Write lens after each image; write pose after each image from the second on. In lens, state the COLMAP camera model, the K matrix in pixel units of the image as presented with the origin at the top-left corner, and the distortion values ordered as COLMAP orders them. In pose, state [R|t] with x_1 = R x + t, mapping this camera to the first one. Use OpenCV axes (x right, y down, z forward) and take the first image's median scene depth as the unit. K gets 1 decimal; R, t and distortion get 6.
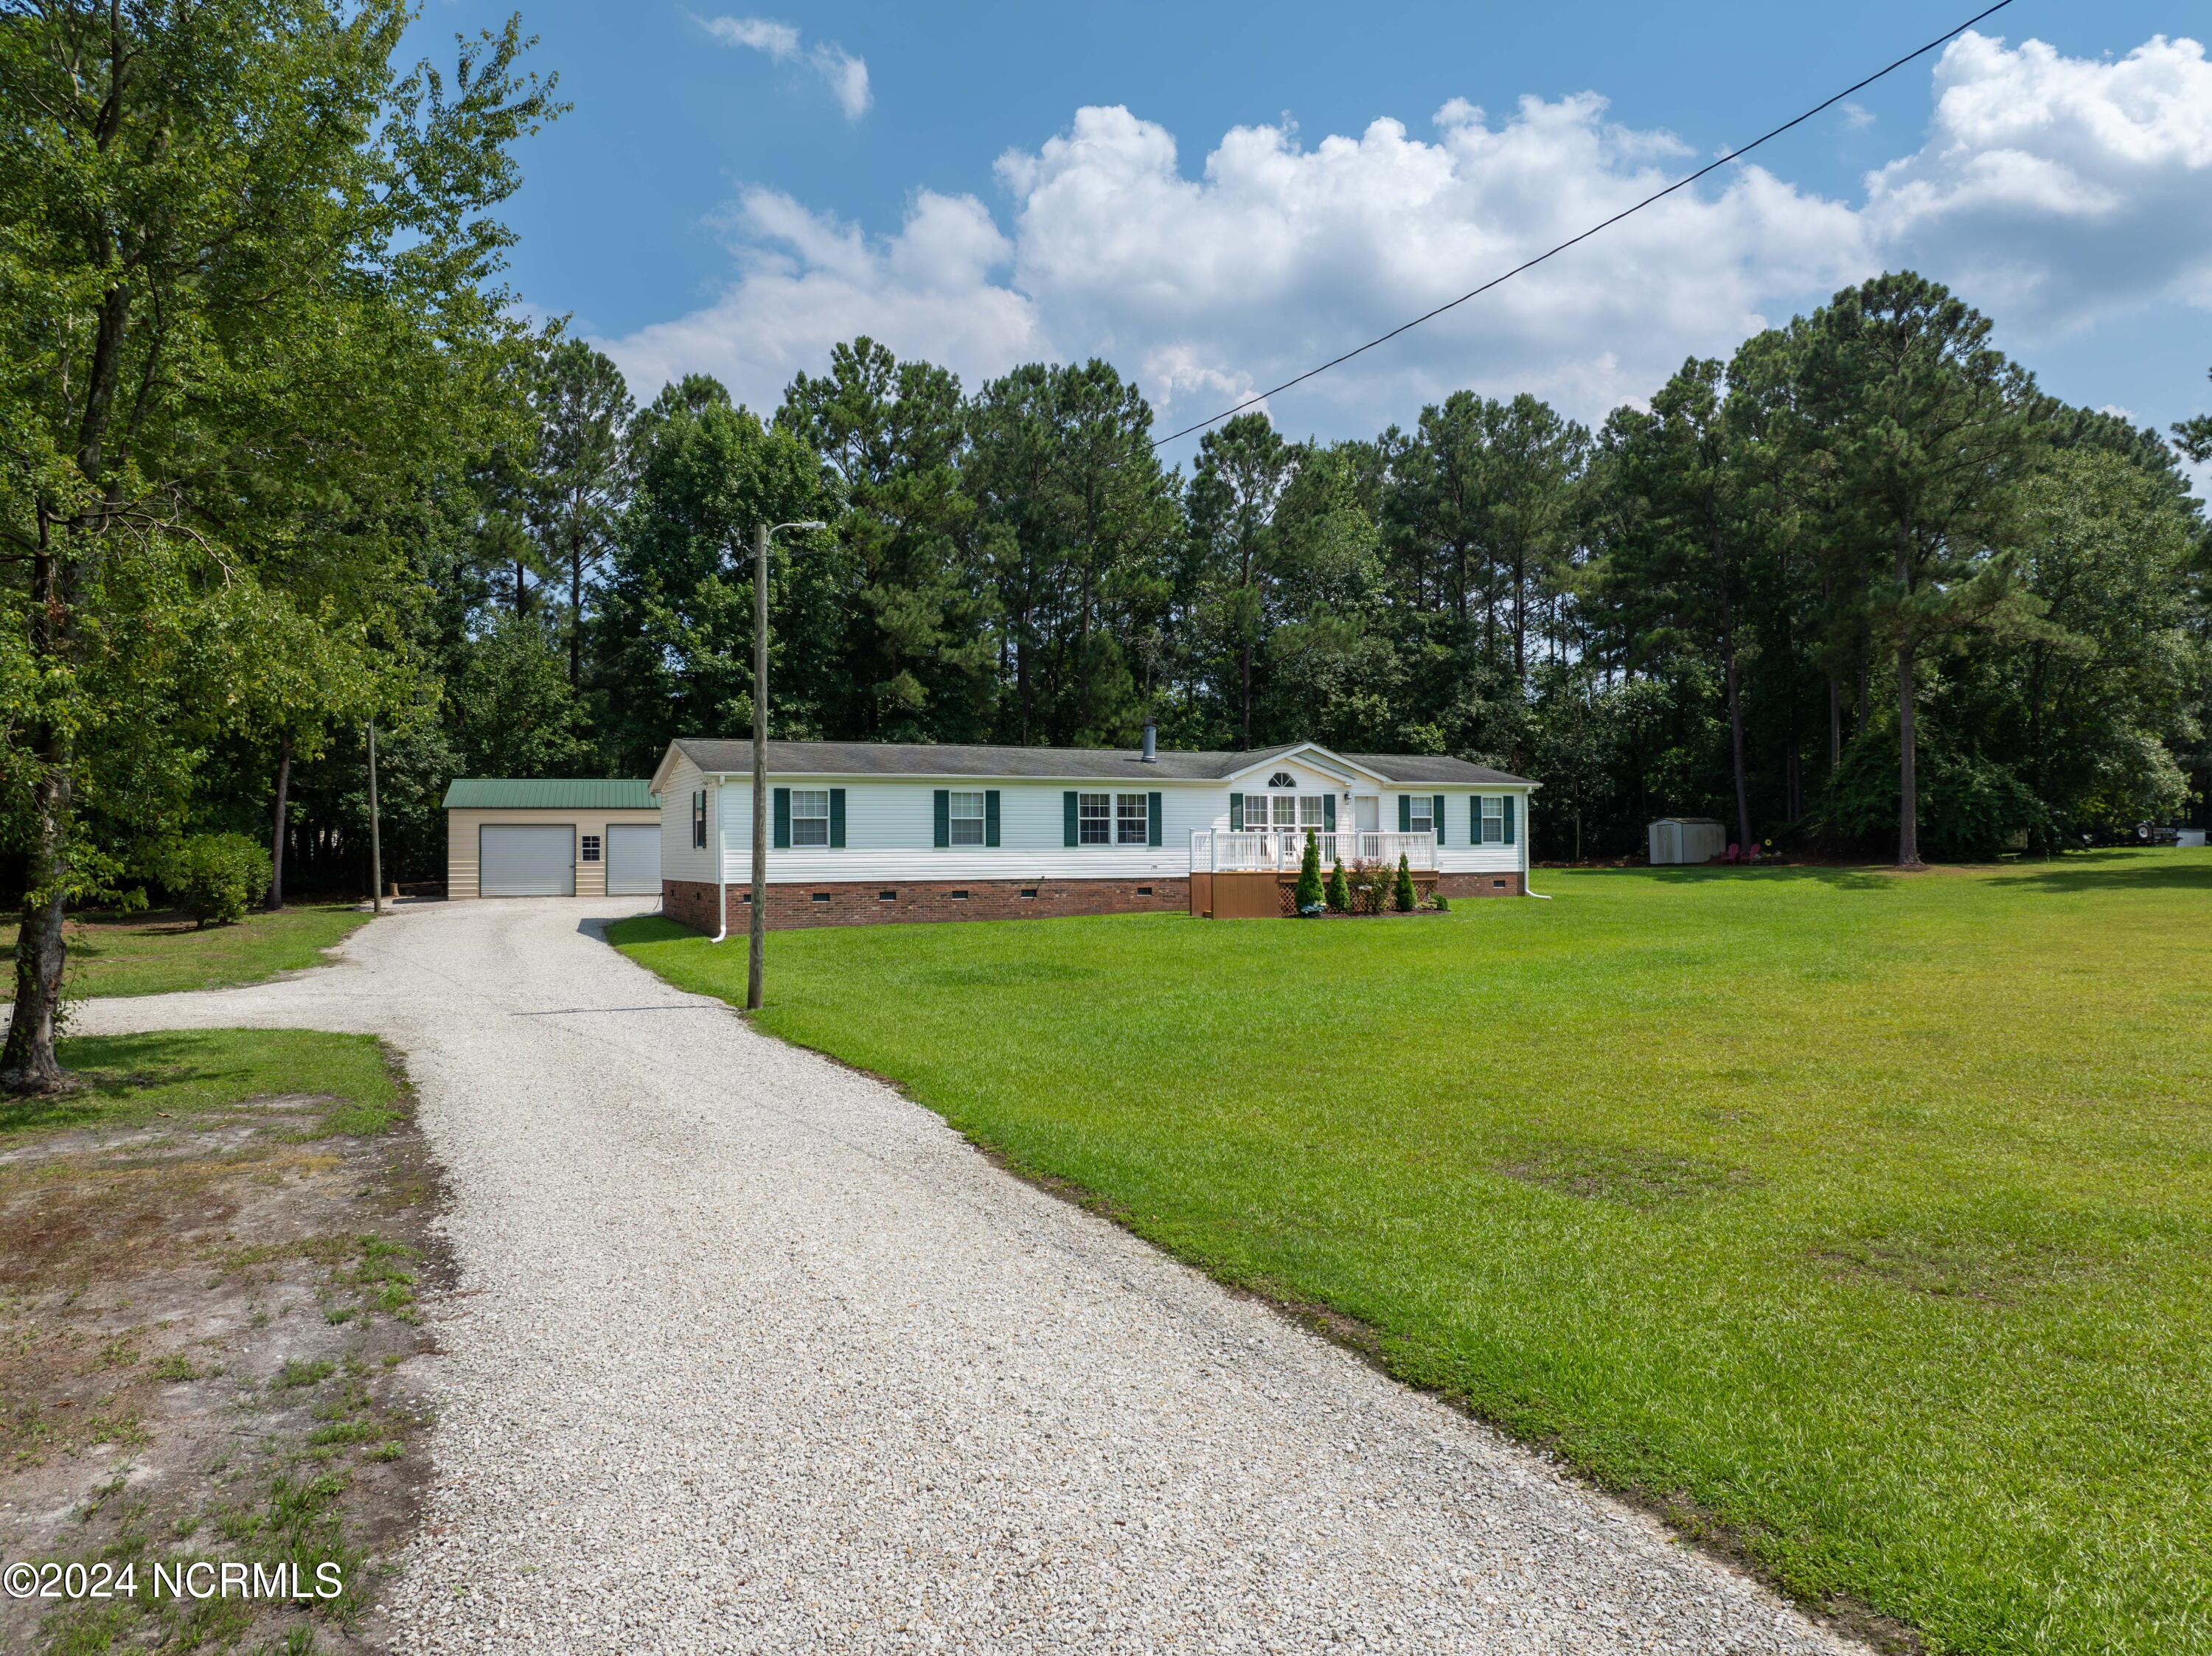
lens RADIAL K [[1562.1, 0, 1121.8], [0, 1562.1, 827.6], [0, 0, 1]] dist [-0.039676, 0.007441]
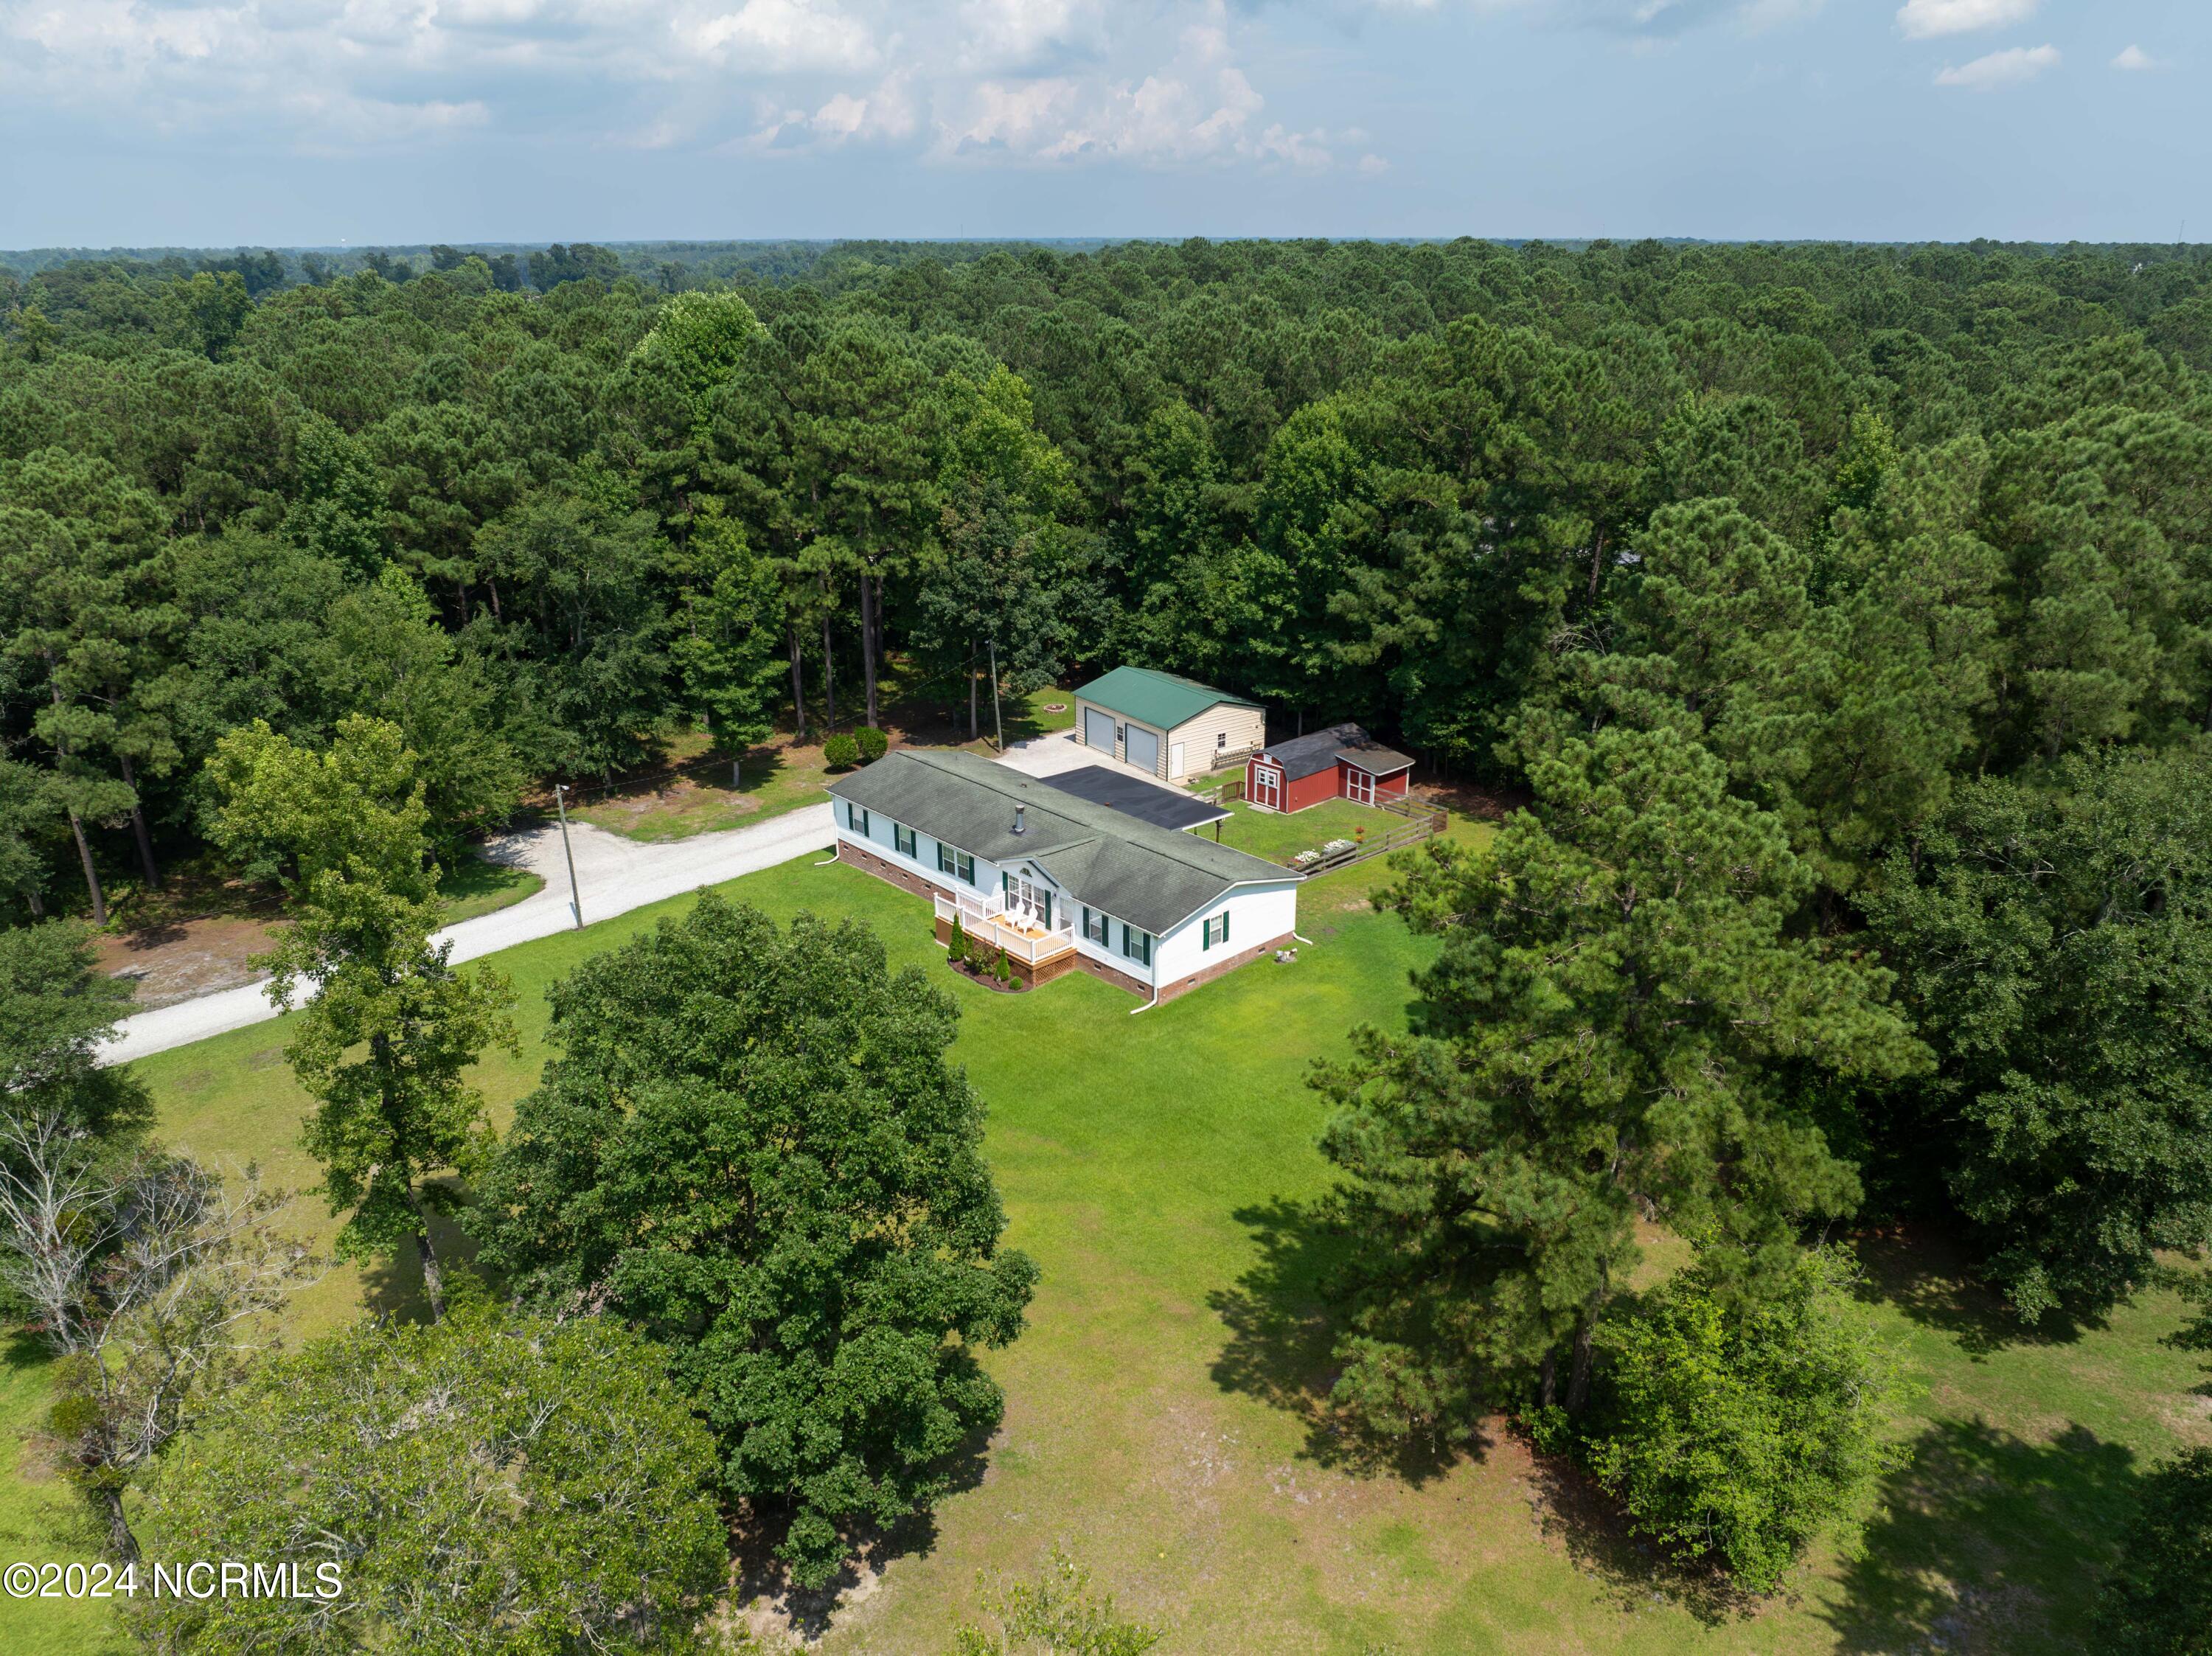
lens RADIAL K [[1562.1, 0, 1106.7], [0, 1562.1, 837.1], [0, 0, 1]] dist [-0.039676, 0.007441]
pose [[0.309260, 0.350480, -0.884037, 1.543723], [0.016320, 0.927516, 0.373427, -0.666633], [0.950837, -0.129914, 0.281124, 0.629637]]
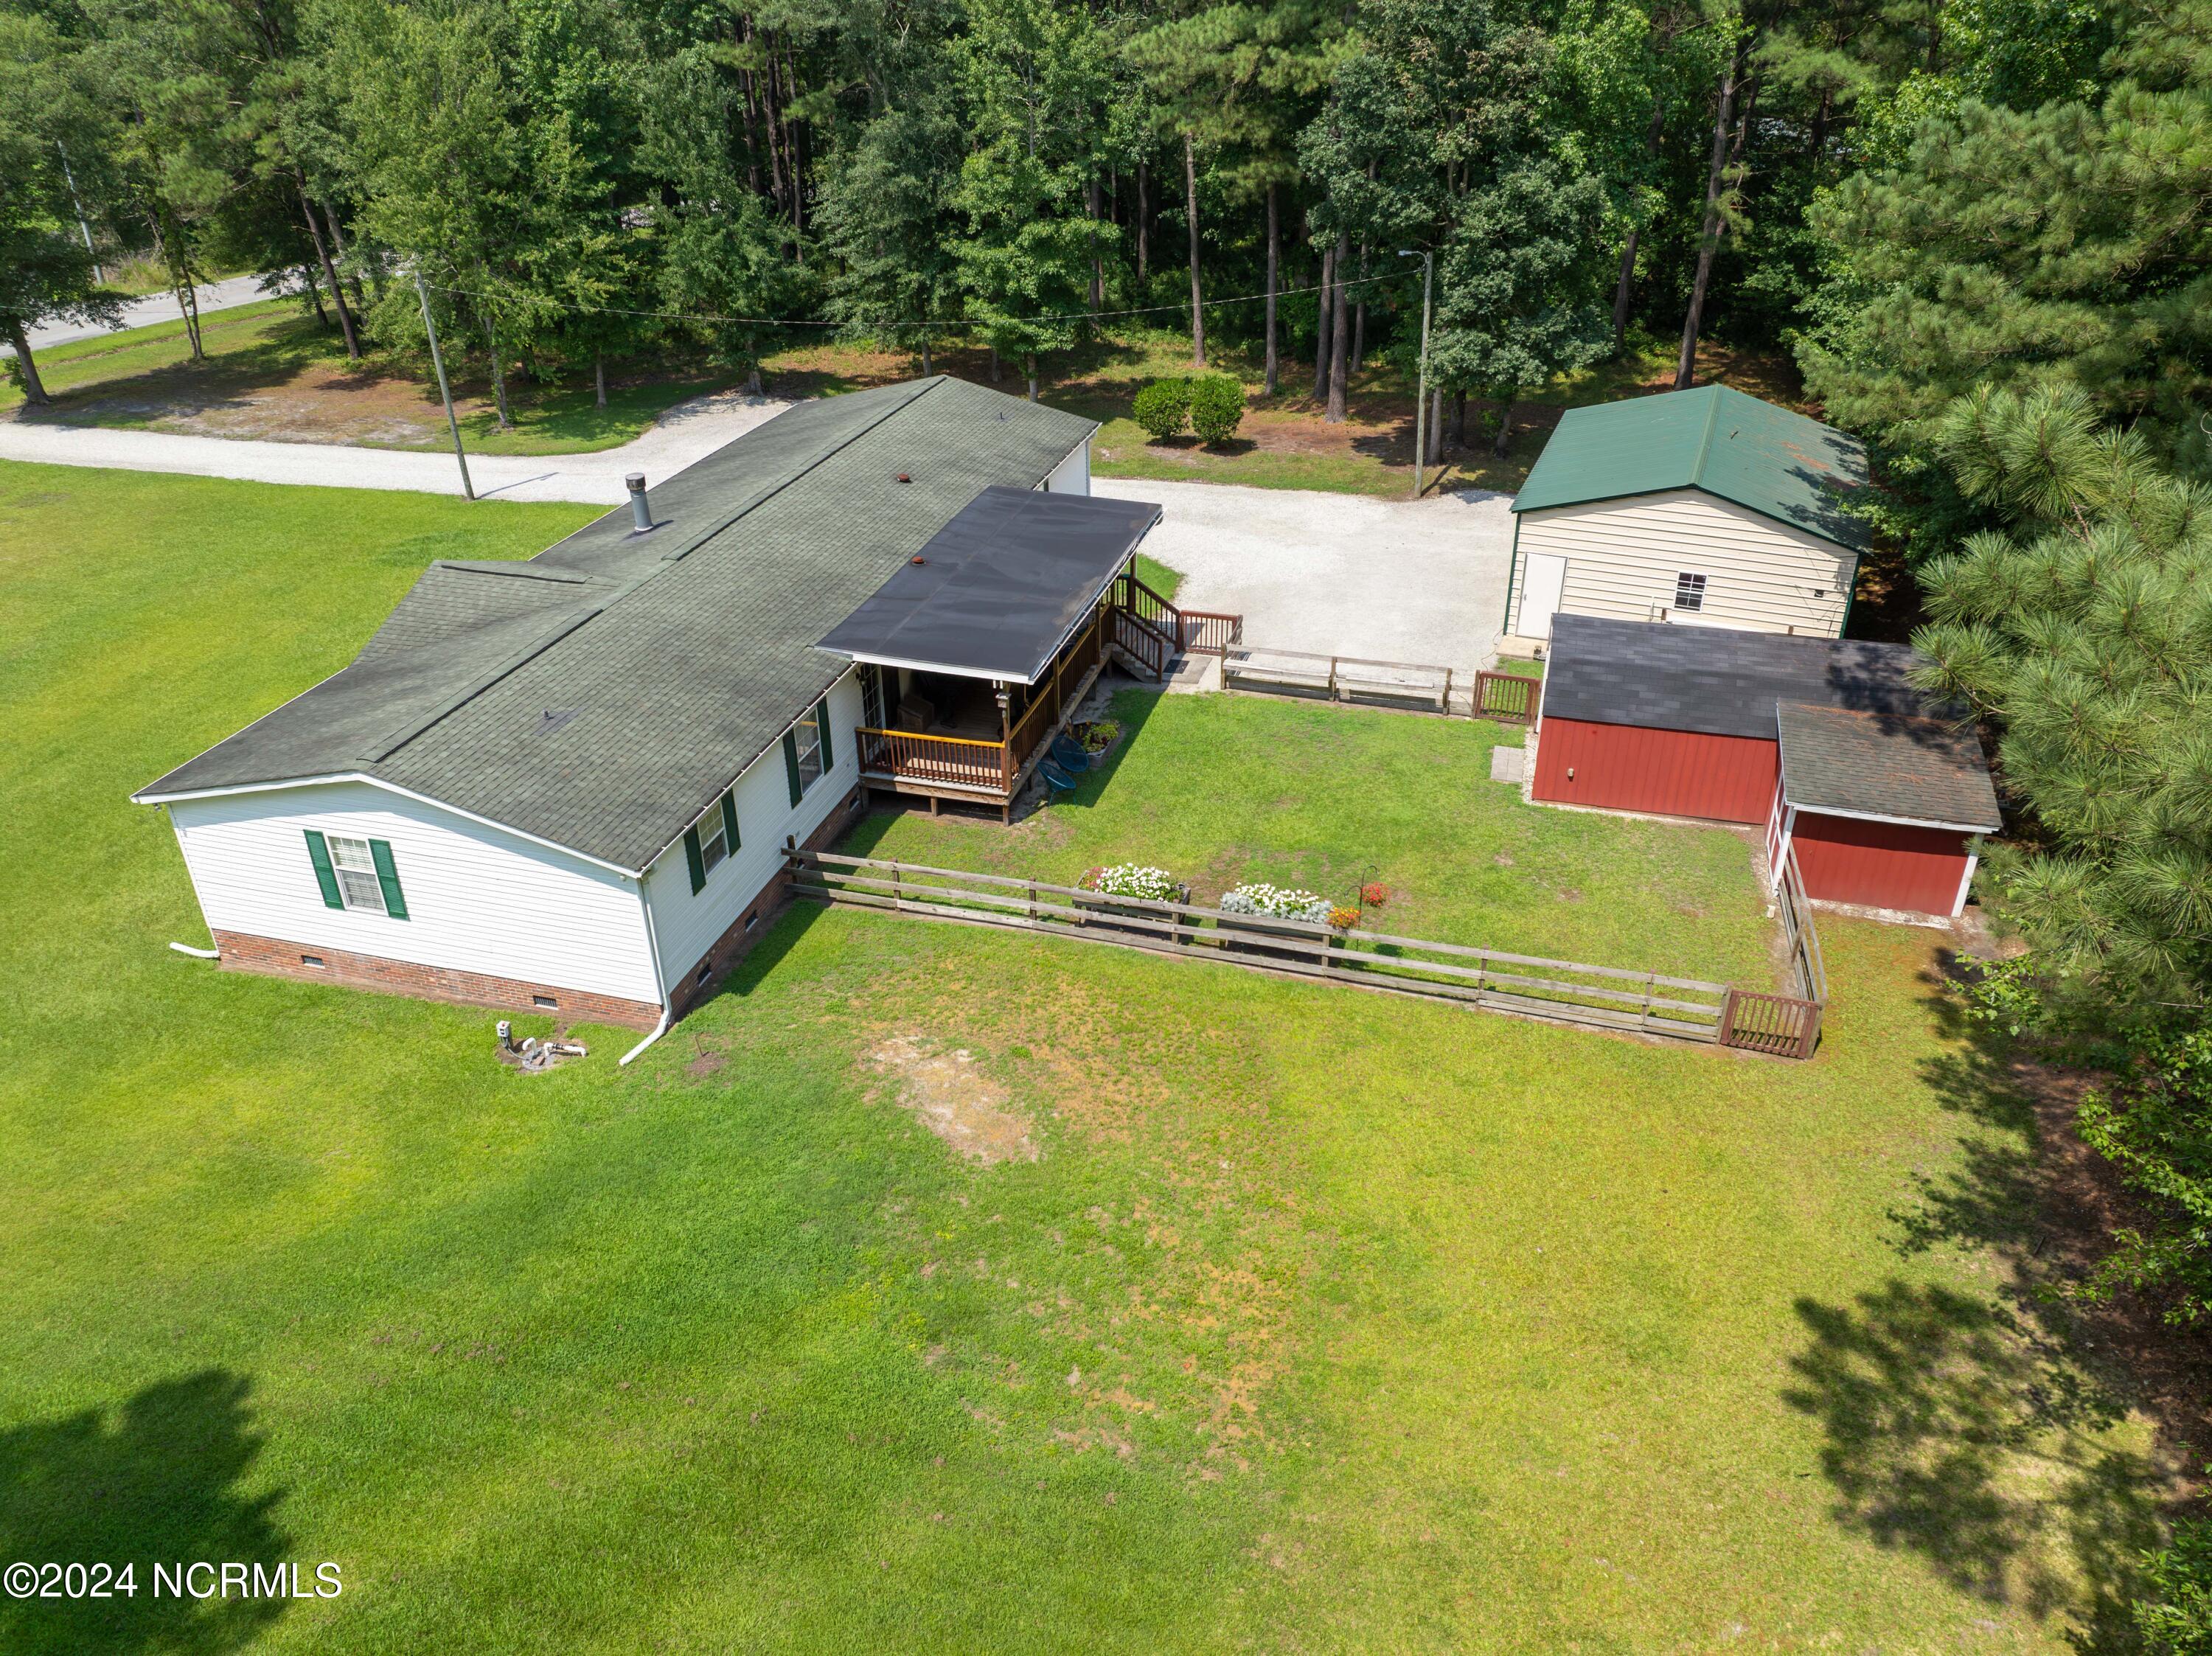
lens RADIAL K [[1562.1, 0, 1115.1], [0, 1562.1, 819.4], [0, 0, 1]] dist [-0.039676, 0.007441]
pose [[-0.641714, 0.388242, -0.661416, 0.435214], [0.026193, 0.872996, 0.487024, -0.288921], [0.766496, 0.295206, -0.570383, 1.681241]]
